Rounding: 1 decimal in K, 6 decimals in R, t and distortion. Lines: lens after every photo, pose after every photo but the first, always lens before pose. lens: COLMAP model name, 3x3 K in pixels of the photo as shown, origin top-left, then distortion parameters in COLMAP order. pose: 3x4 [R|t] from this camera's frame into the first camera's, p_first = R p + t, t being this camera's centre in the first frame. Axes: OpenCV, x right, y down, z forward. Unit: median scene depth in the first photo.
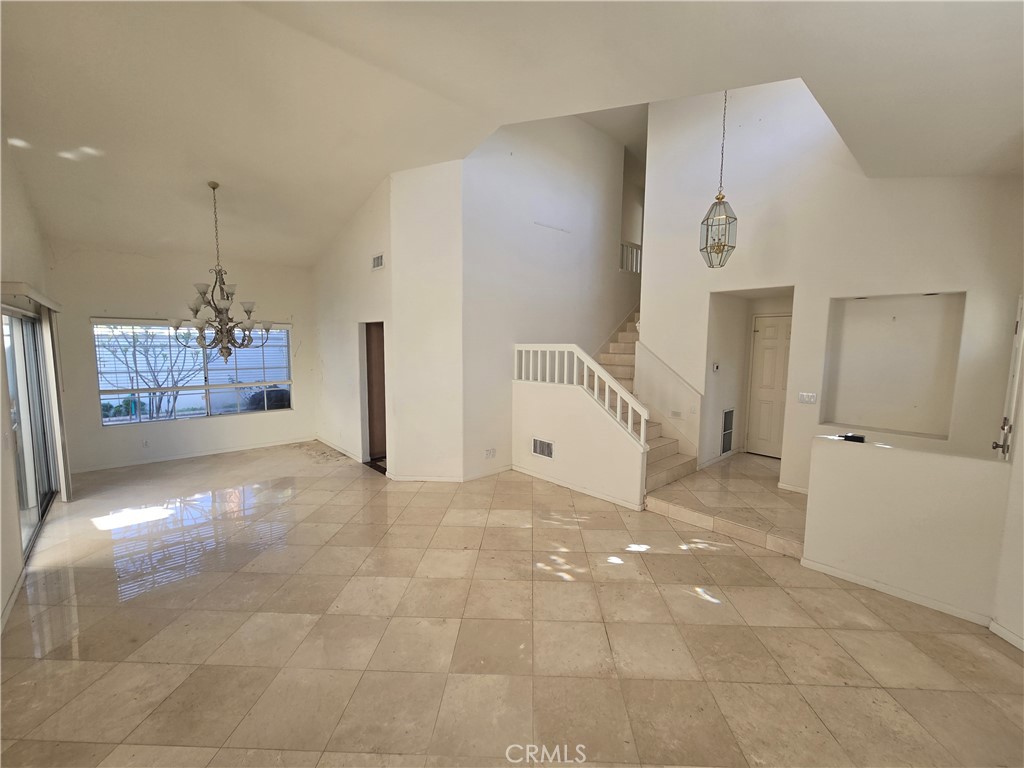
lens RADIAL K [[422.2, 0, 517.1], [0, 422.2, 384.8], [0, 0, 1]] dist [-0.000358, 0.000752]
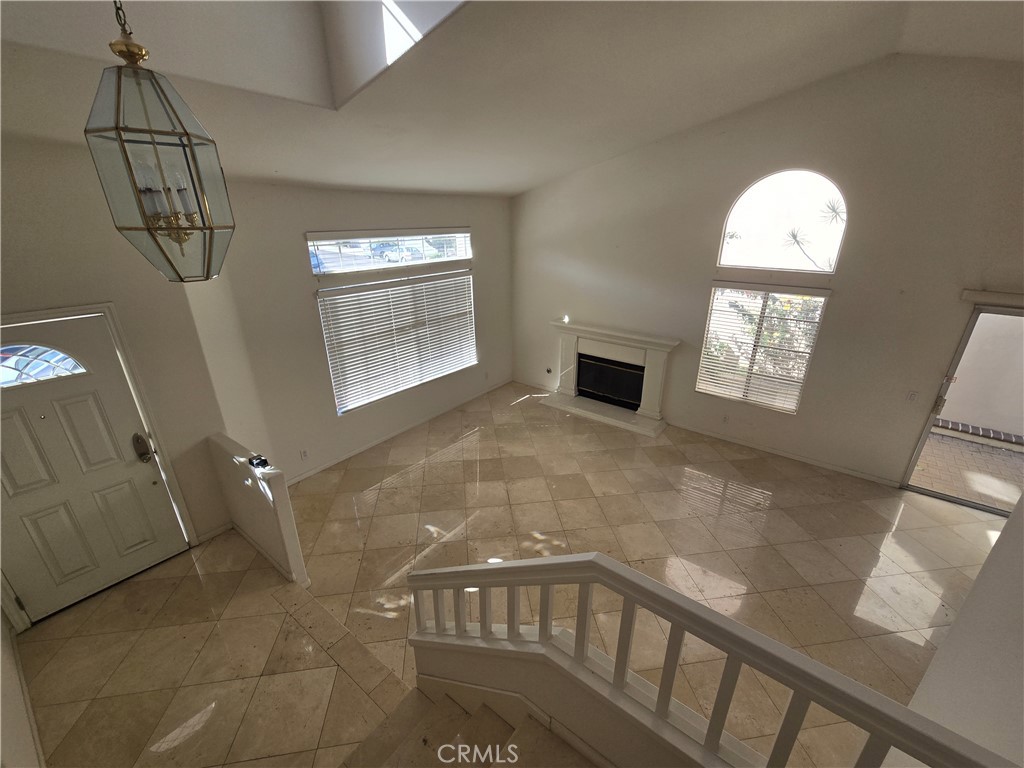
lens RADIAL K [[422.2, 0, 517.1], [0, 422.2, 384.8], [0, 0, 1]] dist [-0.000358, 0.000752]
pose [[-0.984760, 0.055863, -0.164706, 0.329967], [-0.027234, 0.885801, 0.463266, -0.466009], [0.171776, 0.460691, -0.870779, 1.731296]]
